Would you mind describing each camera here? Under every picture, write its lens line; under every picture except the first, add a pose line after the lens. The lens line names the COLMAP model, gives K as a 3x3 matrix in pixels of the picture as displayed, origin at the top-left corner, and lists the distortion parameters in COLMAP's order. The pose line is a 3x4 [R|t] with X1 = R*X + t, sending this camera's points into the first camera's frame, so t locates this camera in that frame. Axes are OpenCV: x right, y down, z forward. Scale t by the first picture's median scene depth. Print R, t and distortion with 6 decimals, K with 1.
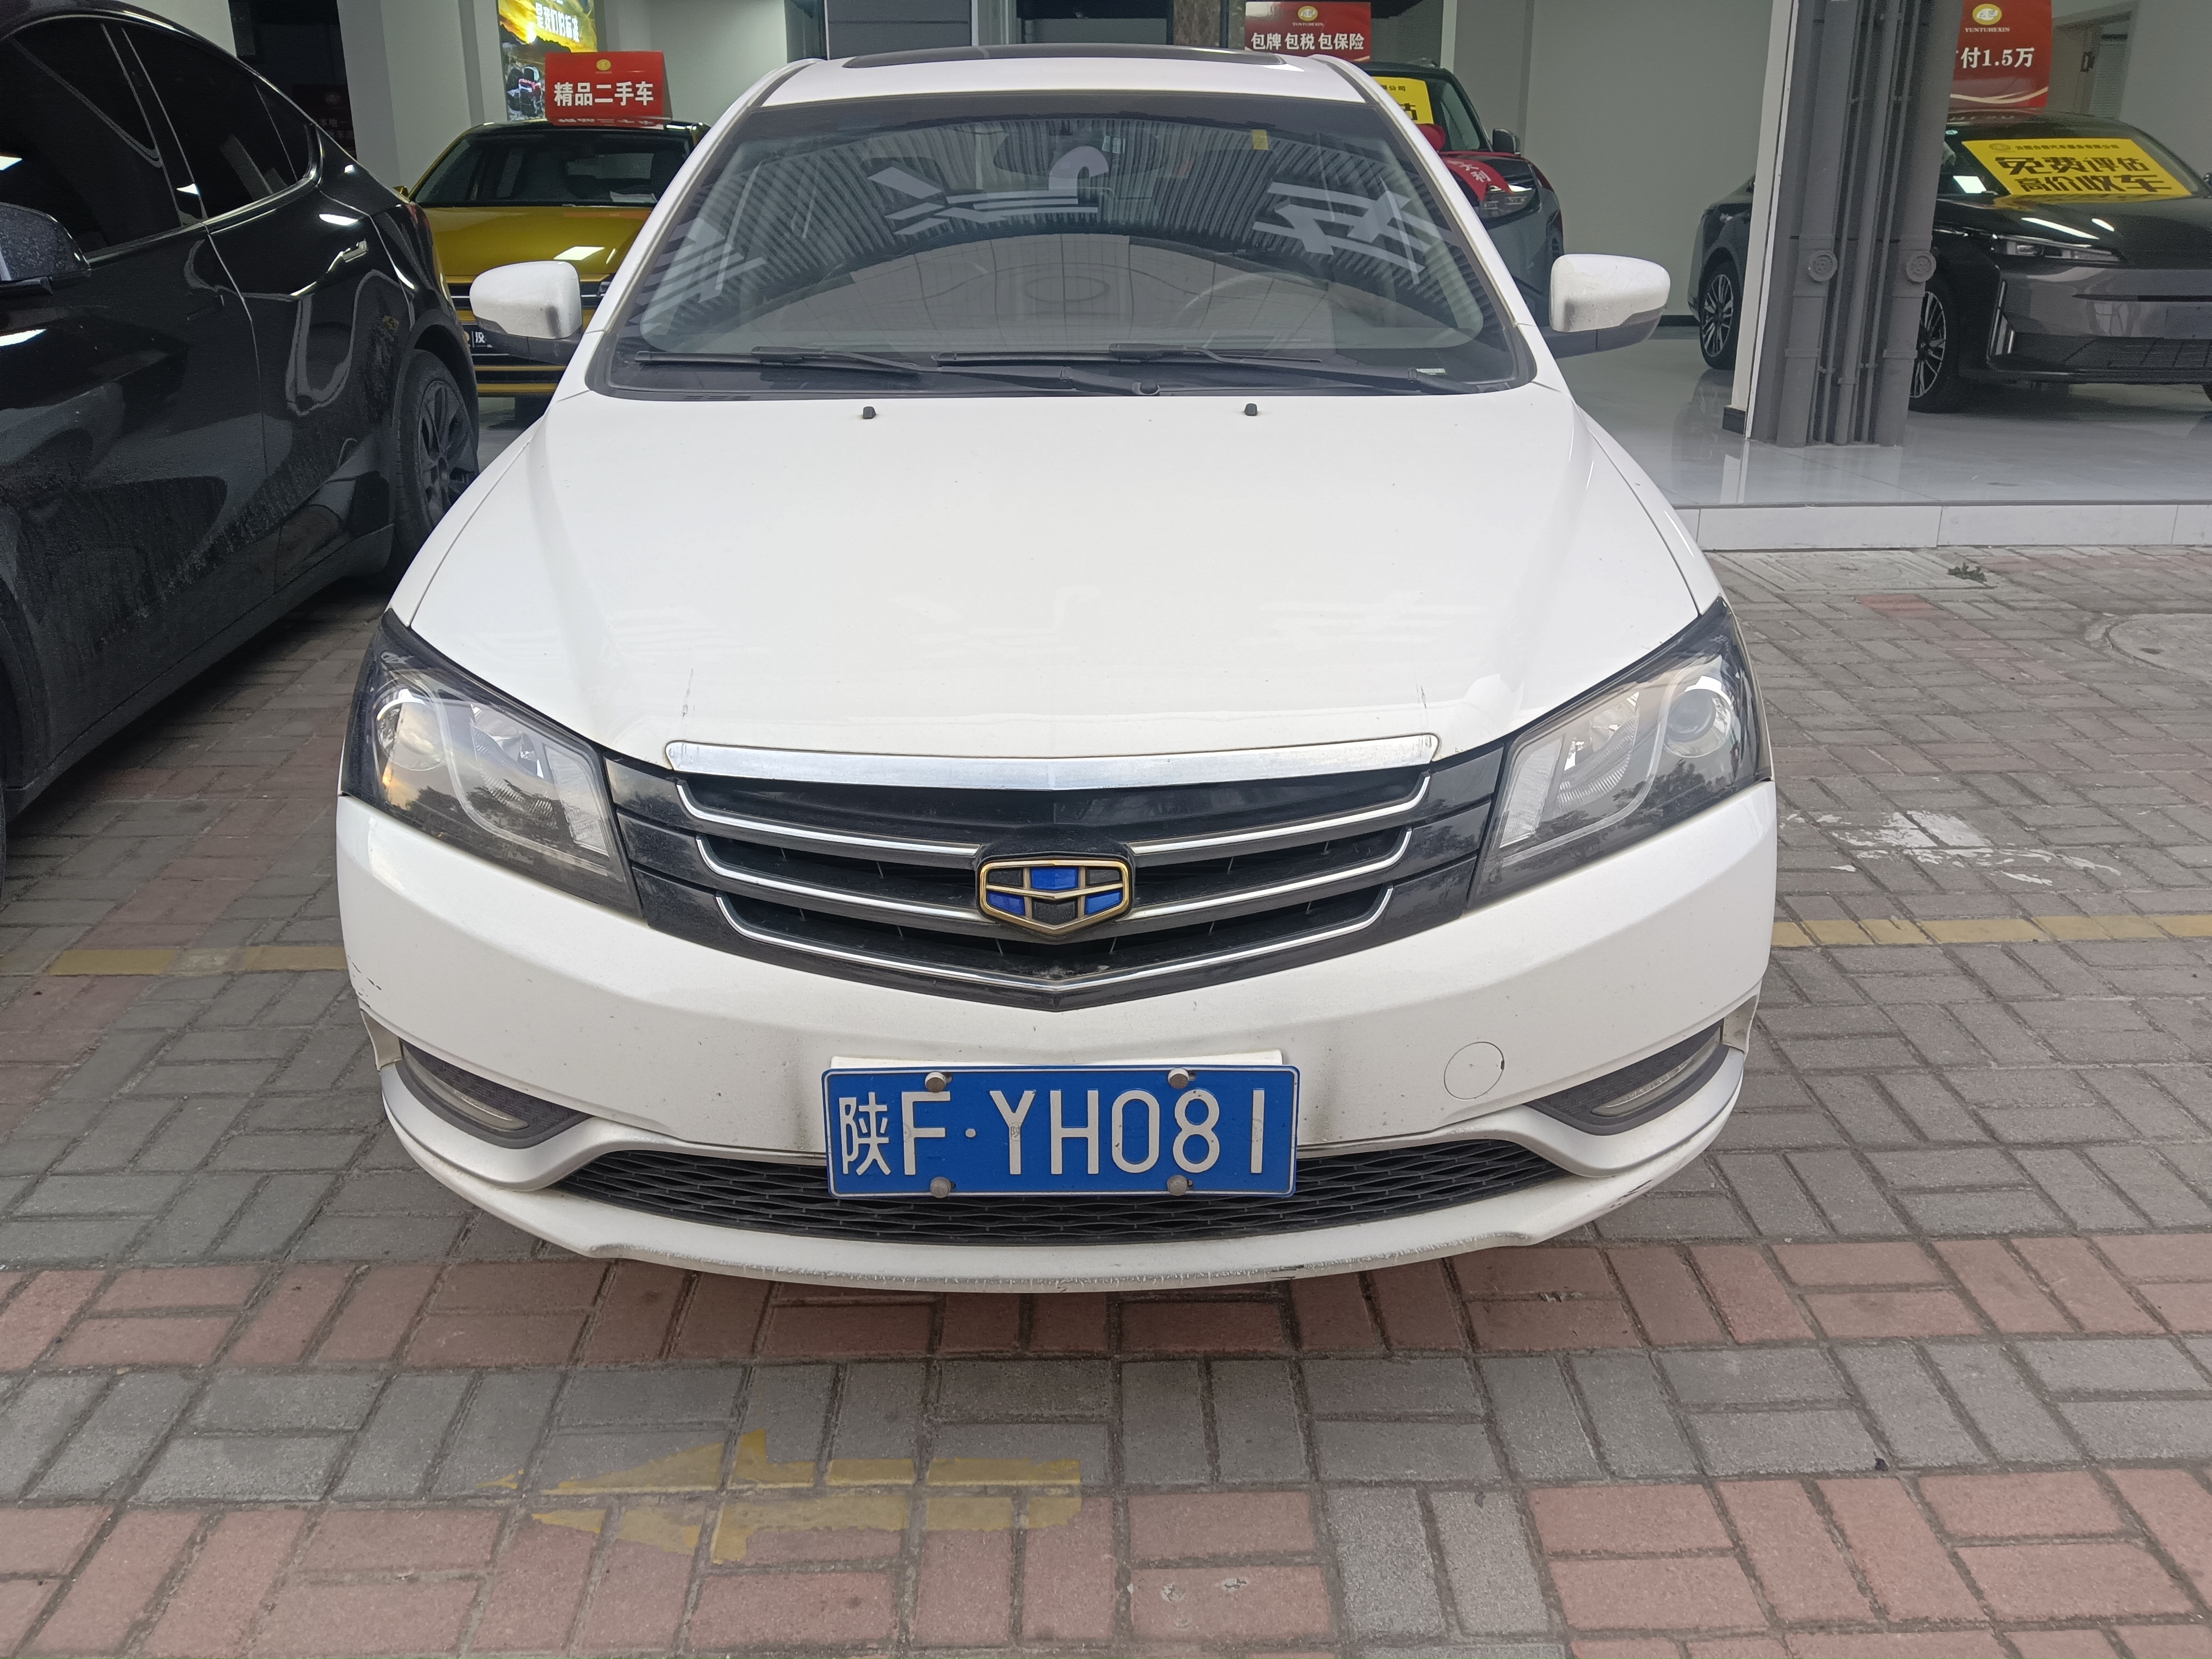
lens RADIAL K [[1717.0, 0, 1096.4], [0, 1717.0, 837.8], [0, 0, 1]] dist [0.040728, -0.073109]
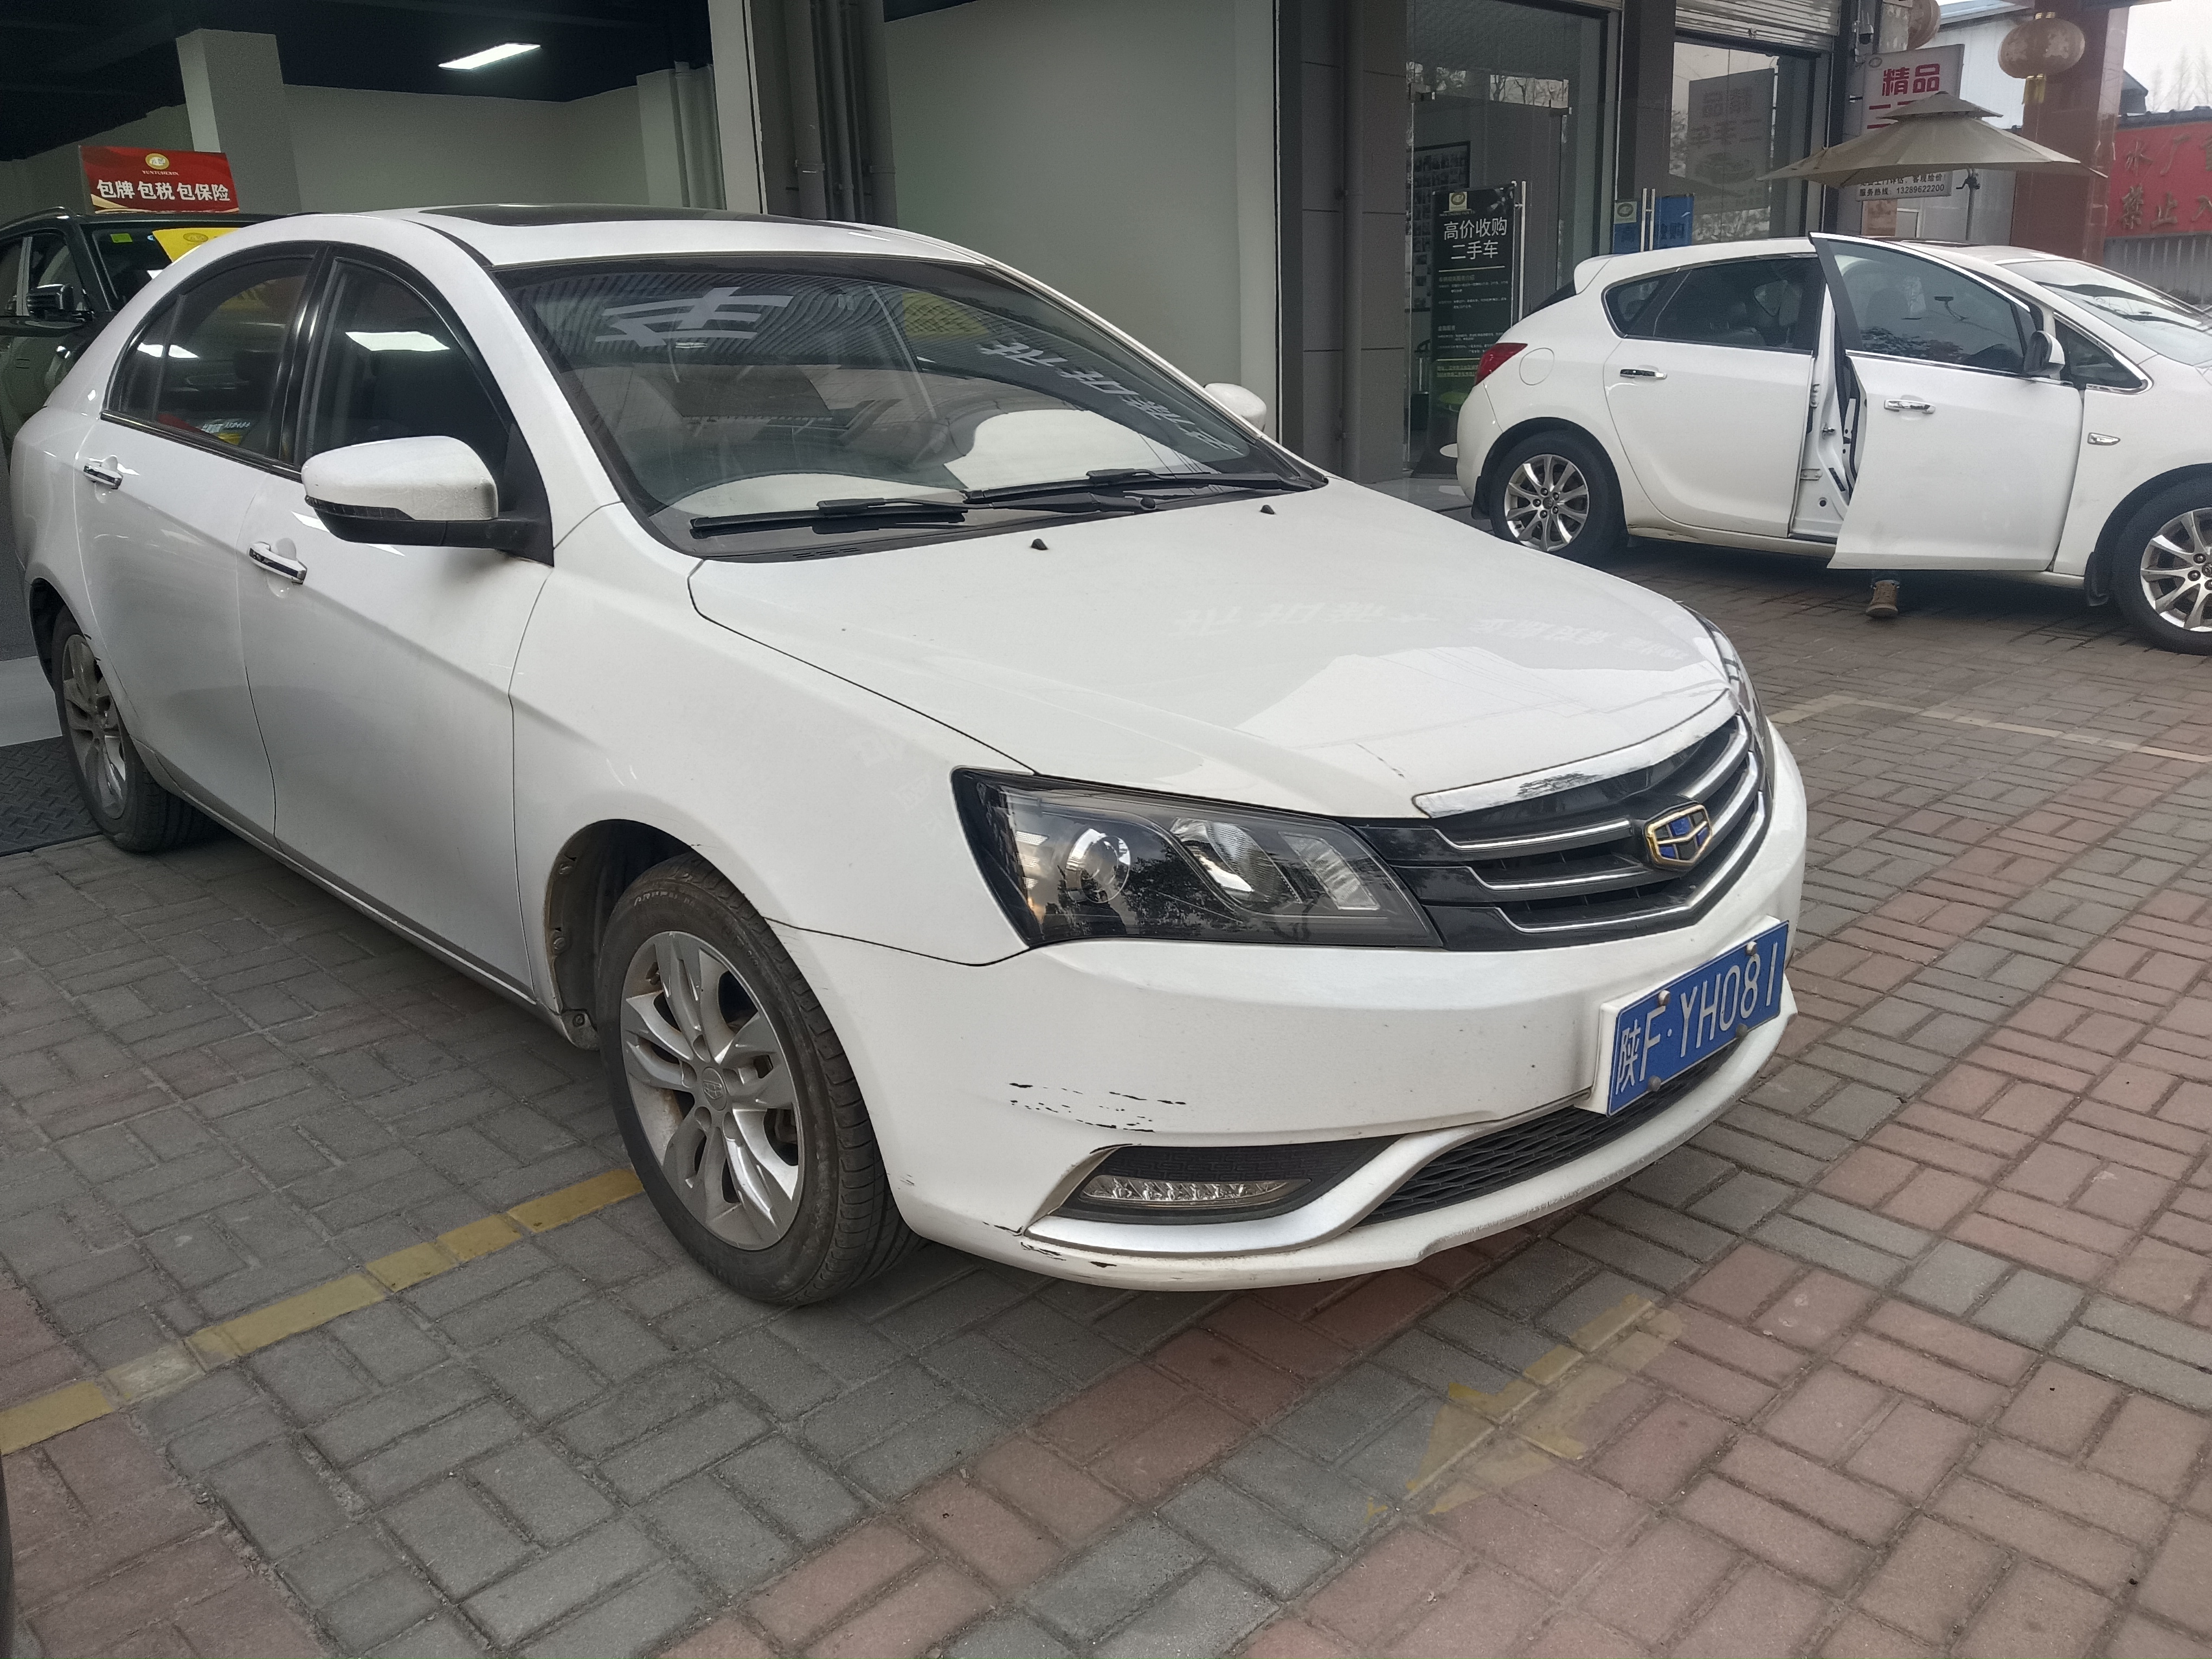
lens RADIAL K [[1717.0, 0, 1090.5], [0, 1717.0, 843.3], [0, 0, 1]] dist [0.040728, -0.073109]
pose [[0.729103, -0.215769, 0.649501, -1.119450], [0.262616, 0.964560, 0.025633, -0.108112], [-0.632014, 0.151880, 0.759928, 0.232740]]
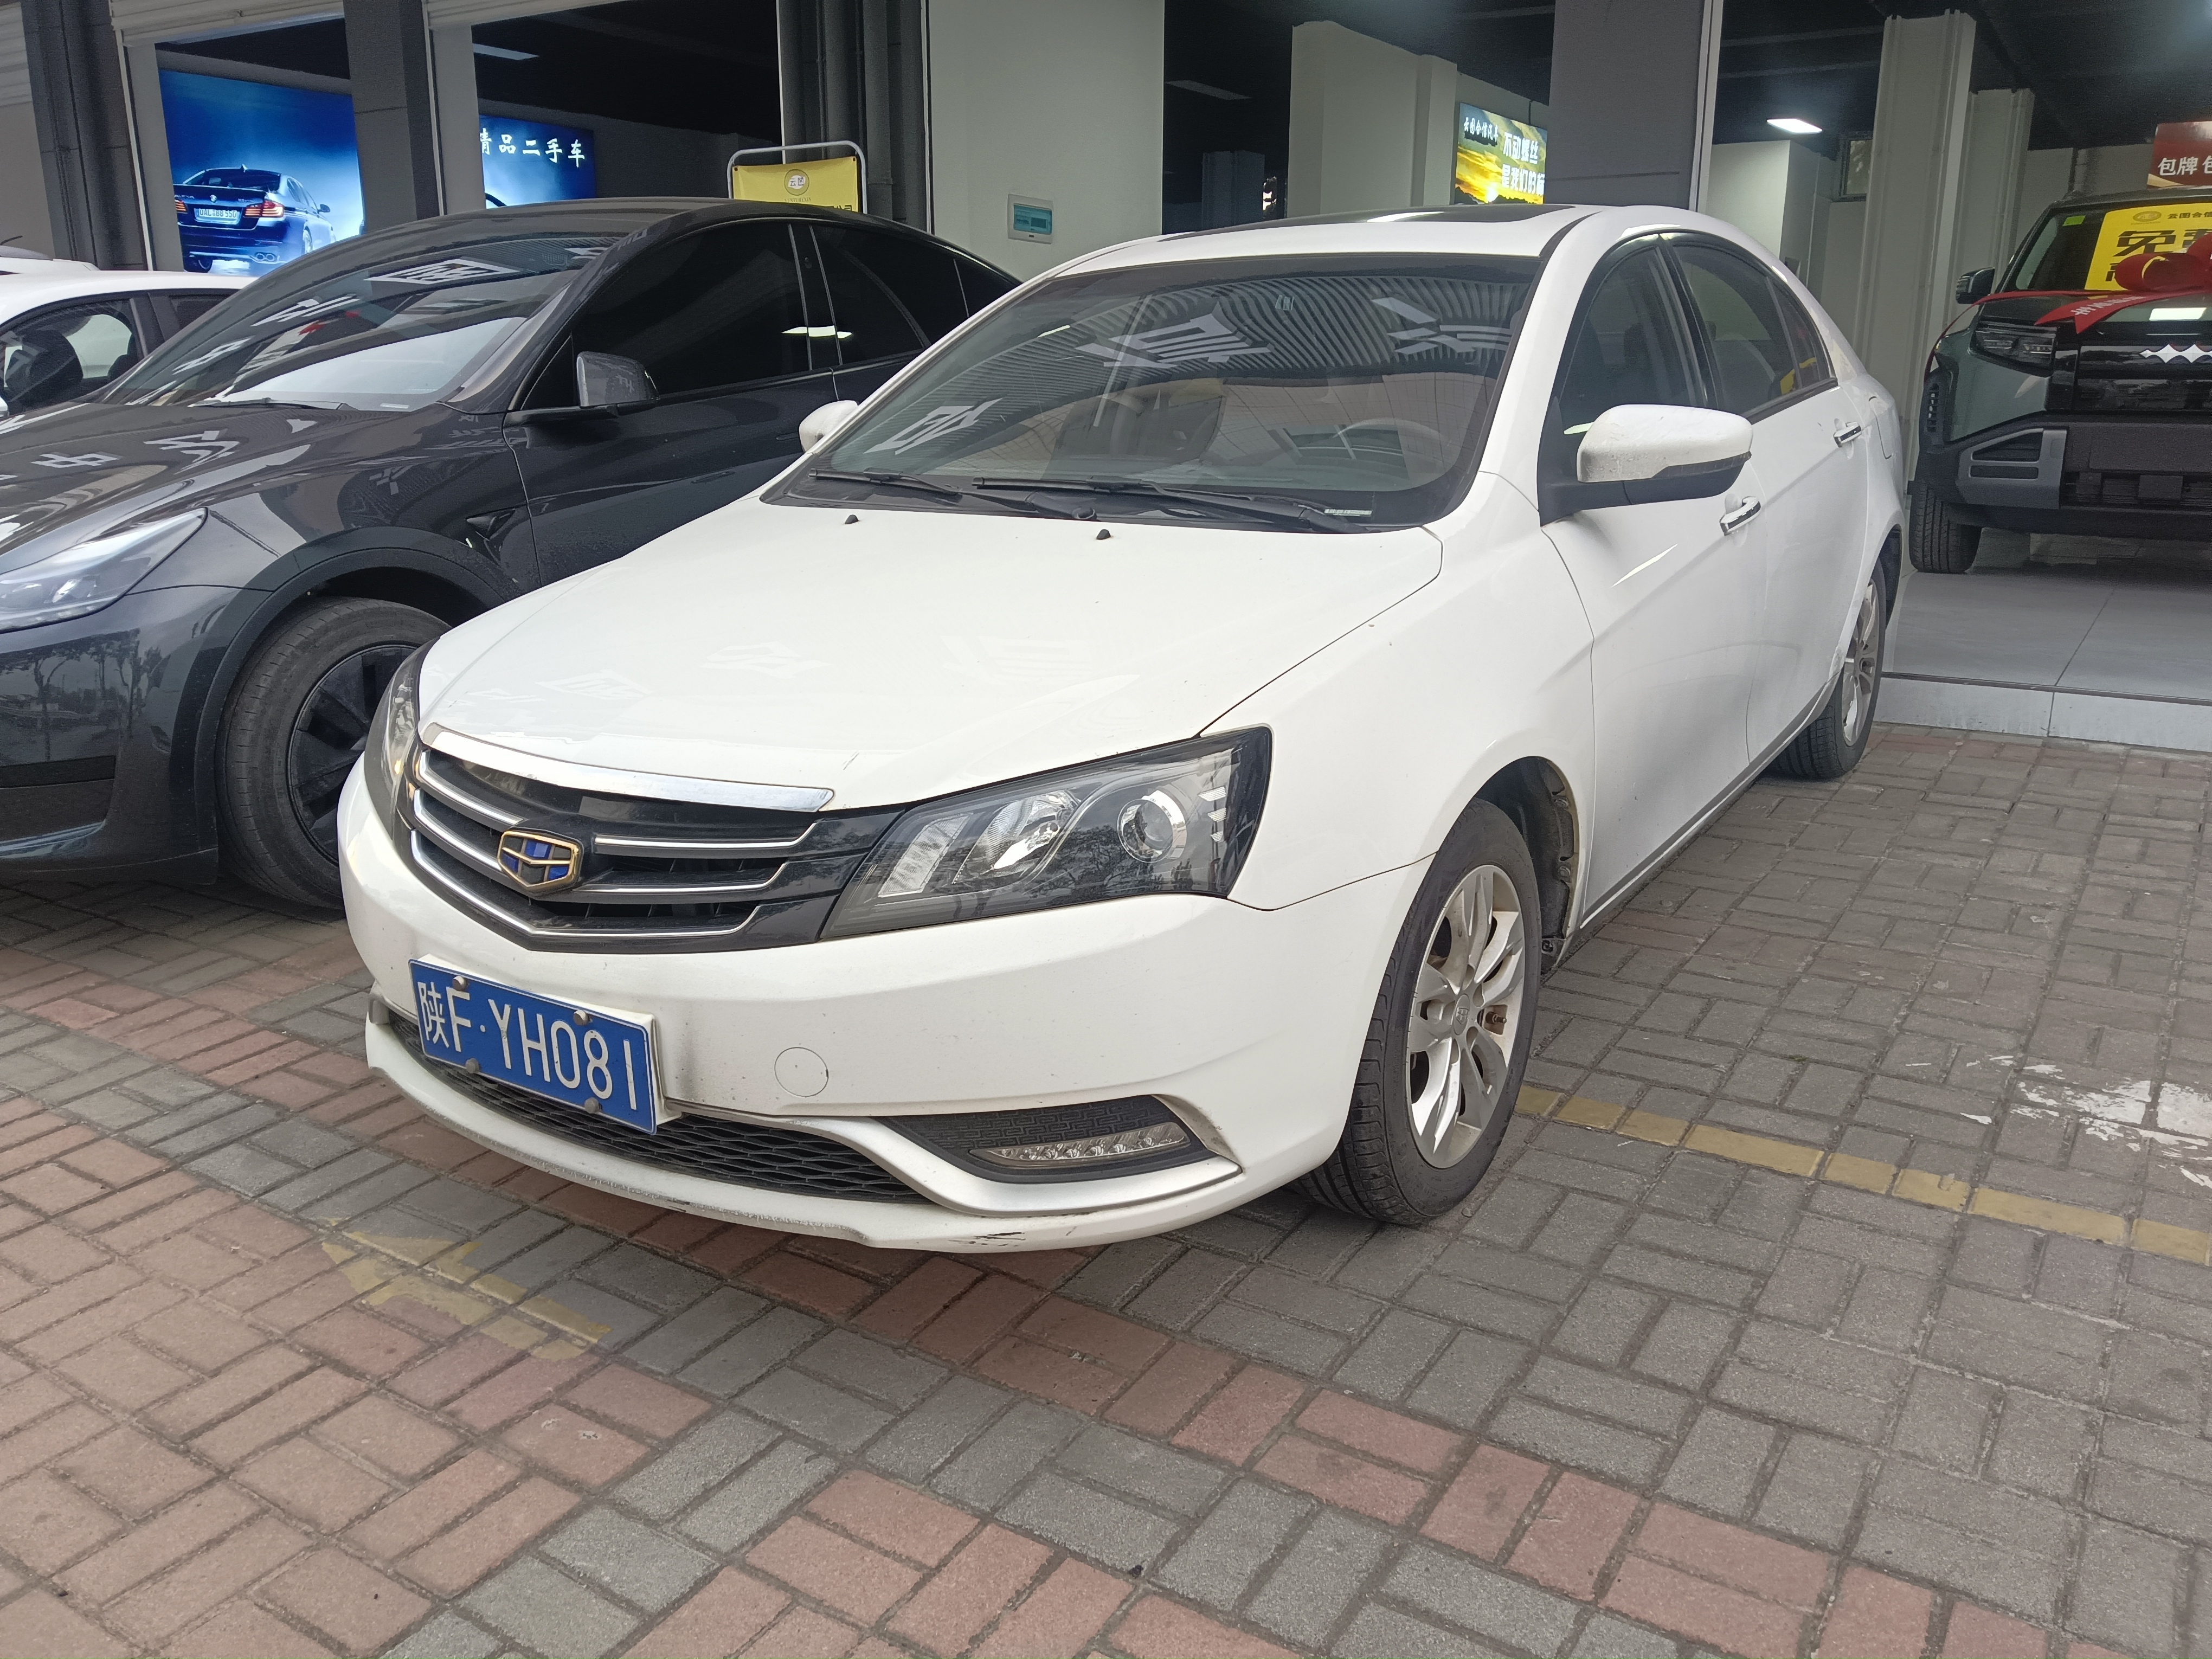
lens RADIAL K [[1717.0, 0, 1124.5], [0, 1717.0, 841.3], [0, 0, 1]] dist [0.040728, -0.073109]
pose [[0.830253, 0.150980, -0.536549, 0.966004], [-0.188811, 0.981885, -0.015872, -0.043419], [0.524433, 0.114484, 0.843720, 0.090883]]
